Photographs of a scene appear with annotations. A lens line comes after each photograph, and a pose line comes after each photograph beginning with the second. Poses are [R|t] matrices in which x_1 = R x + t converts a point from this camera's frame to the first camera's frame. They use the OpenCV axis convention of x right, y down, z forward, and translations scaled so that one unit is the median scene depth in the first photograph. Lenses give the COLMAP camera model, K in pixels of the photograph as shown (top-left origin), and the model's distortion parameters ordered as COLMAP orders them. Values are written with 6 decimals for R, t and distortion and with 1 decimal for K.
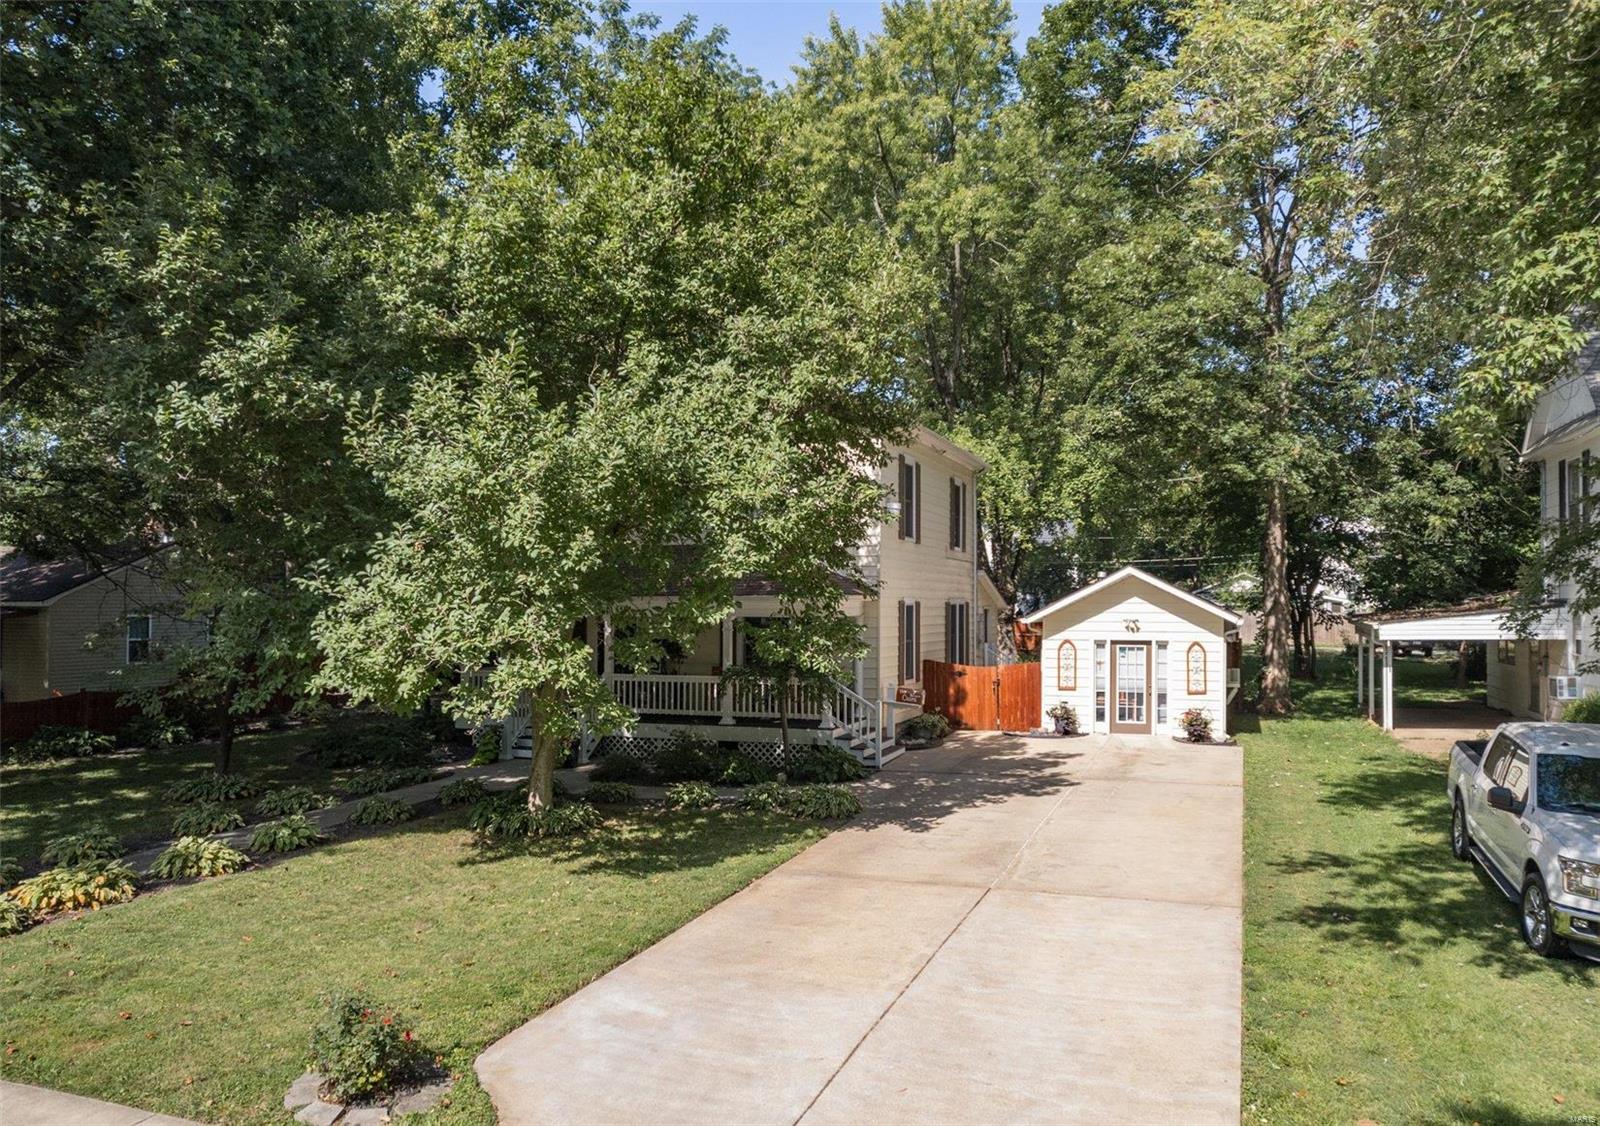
lens RADIAL K [[1121.8, 0, 794.3], [0, 1121.8, 568.7], [0, 0, 1]] dist [-0.047594, -0.001674]
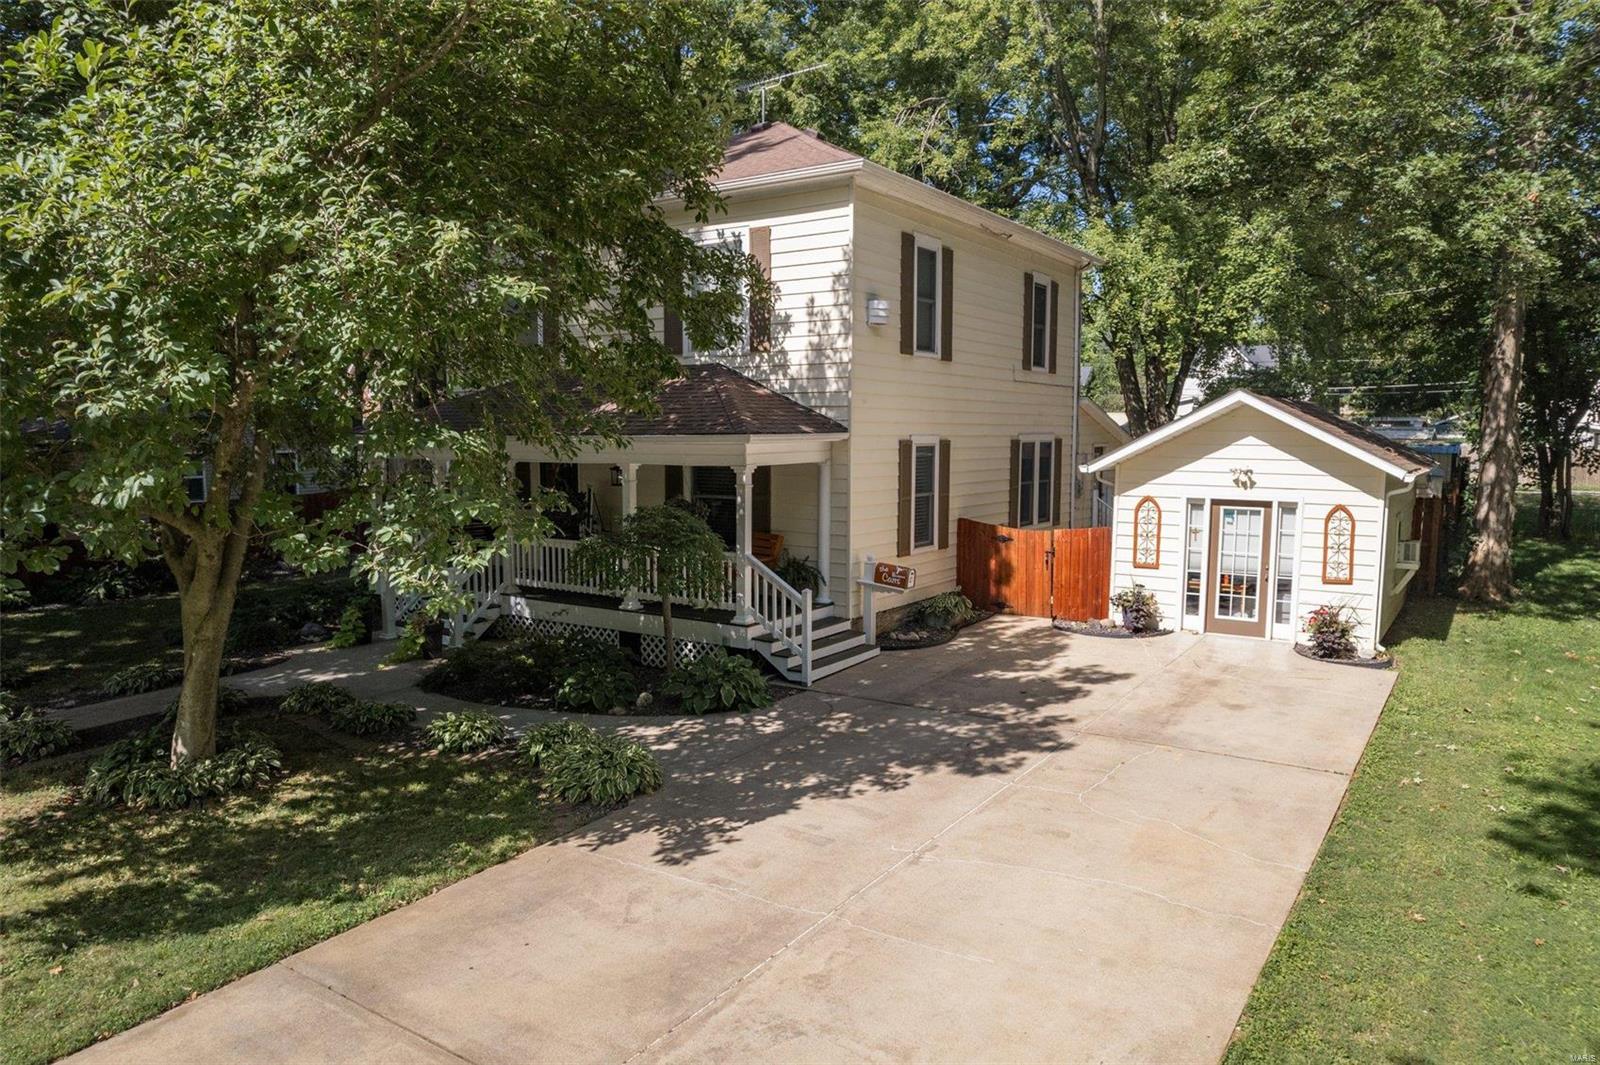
lens RADIAL K [[1034.1, 0, 808.7], [0, 1034.1, 527.3], [0, 0, 1]] dist [-0.057726, 0.043762]
pose [[0.974656, 0.020577, -0.222759, 0.184100], [0.007177, 0.992372, 0.123071, 0.001686], [0.223592, -0.121551, 0.967074, 0.334565]]
